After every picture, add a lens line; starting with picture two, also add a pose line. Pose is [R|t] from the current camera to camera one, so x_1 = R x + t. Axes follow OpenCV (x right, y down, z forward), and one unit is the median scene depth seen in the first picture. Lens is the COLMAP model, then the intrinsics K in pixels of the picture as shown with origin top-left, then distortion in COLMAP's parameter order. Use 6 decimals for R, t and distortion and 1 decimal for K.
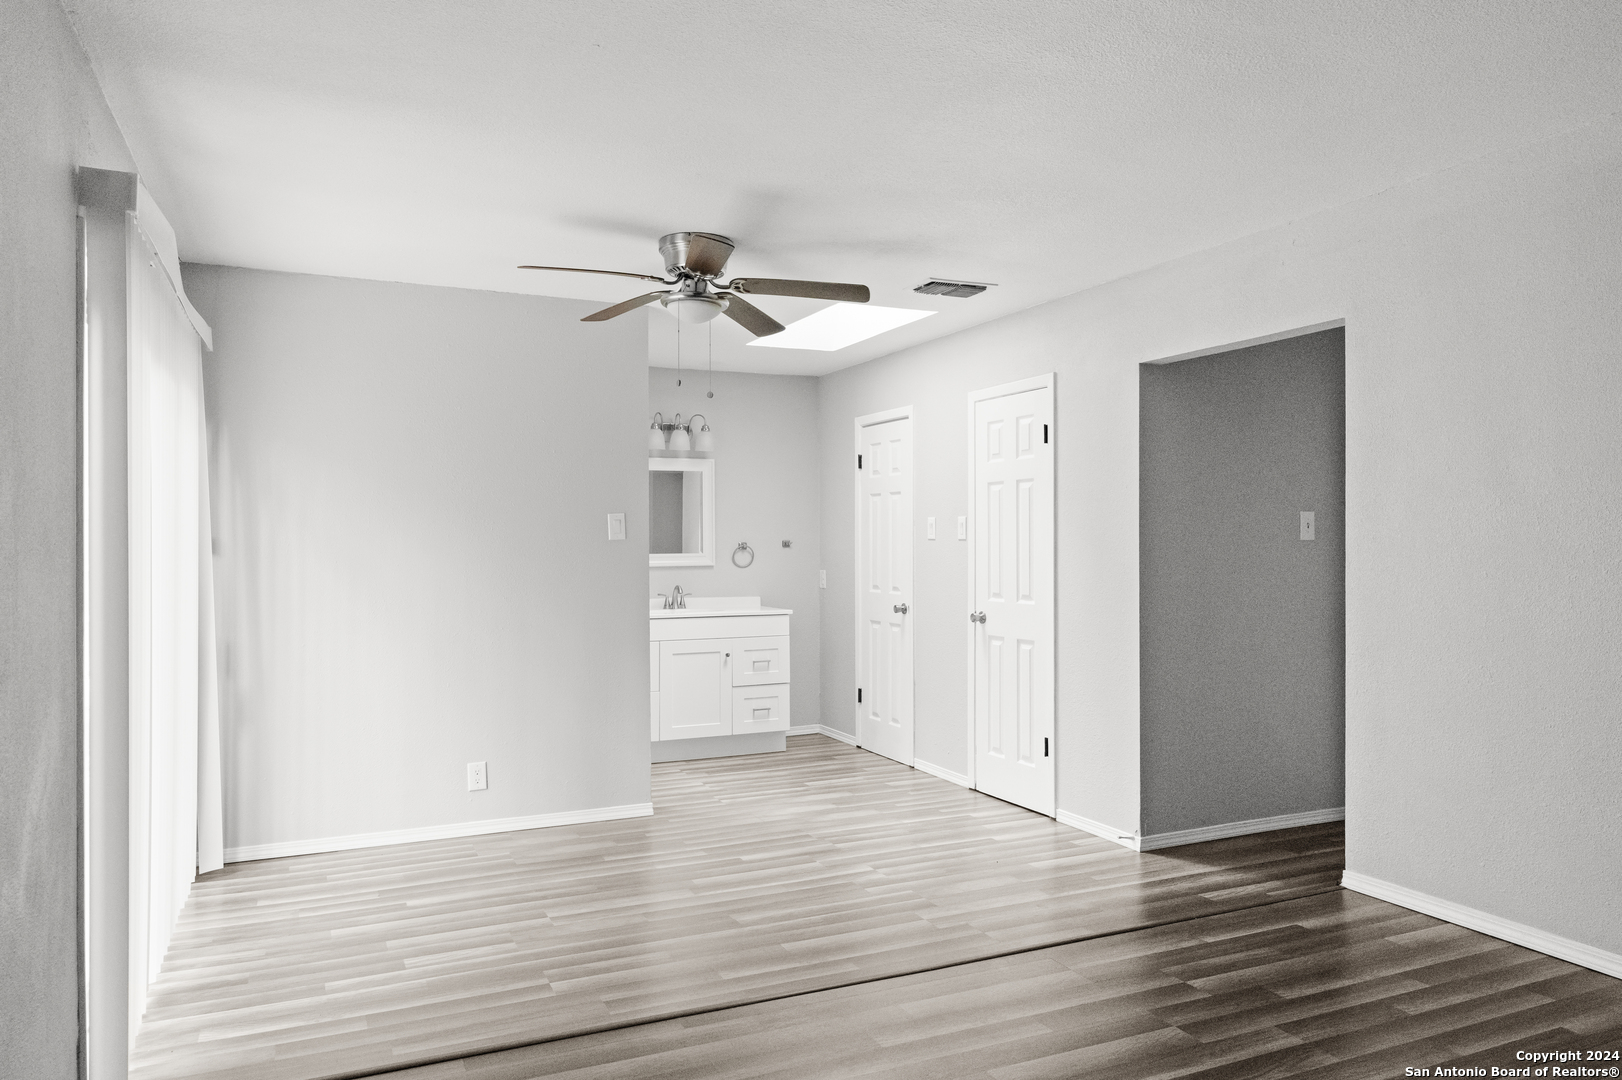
lens RADIAL K [[1082.6, 0, 807.4], [0, 1082.6, 542.3], [0, 0, 1]] dist [0.003412, -0.000301]
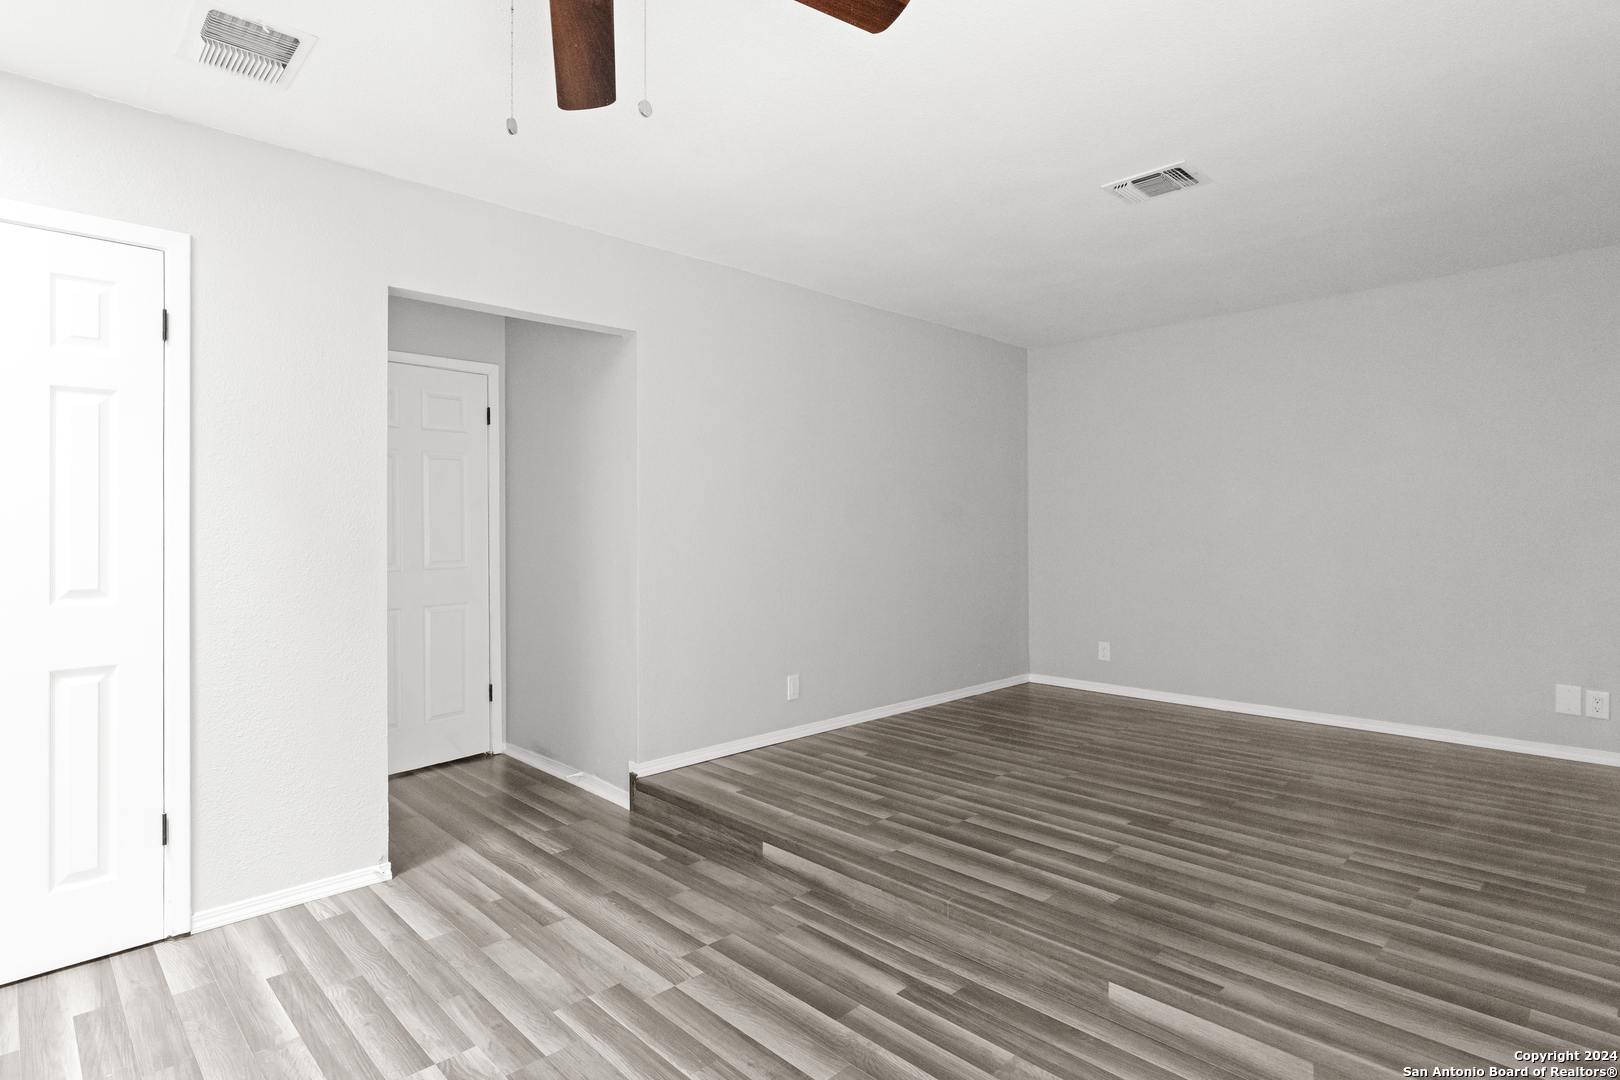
lens RADIAL K [[833.0, 0, 804.3], [0, 833.0, 520.1], [0, 0, 1]] dist [-0.000985, -0.000176]
pose [[-0.331667, 0.010073, 0.943343, -0.395994], [0.003778, 0.999949, -0.009349, 0.019709], [-0.943389, 0.000463, -0.331688, 0.909824]]
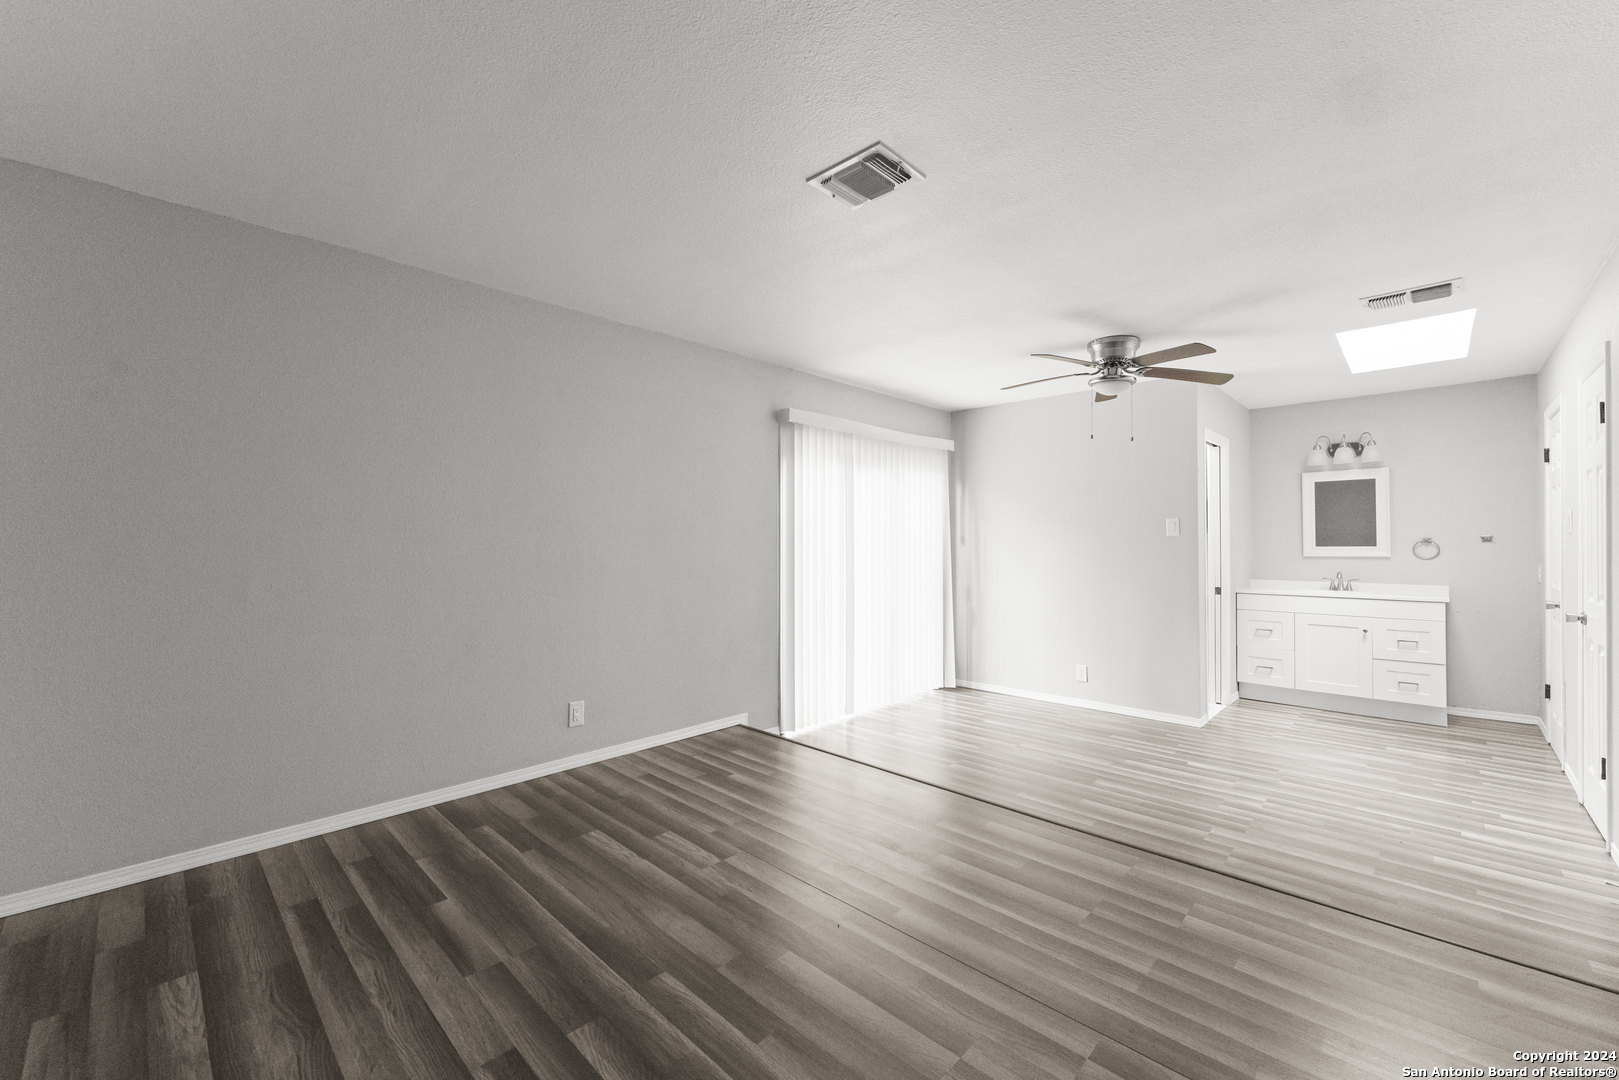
lens RADIAL K [[647.7, 0, 811.1], [0, 647.7, 539.5], [0, 0, 1]] dist [0.000968, 0.000273]
pose [[0.368344, -0.002187, -0.929687, 0.529325], [0.001828, 0.999997, -0.001629, 0.003471], [0.929688, -0.001099, 0.368347, 0.233415]]
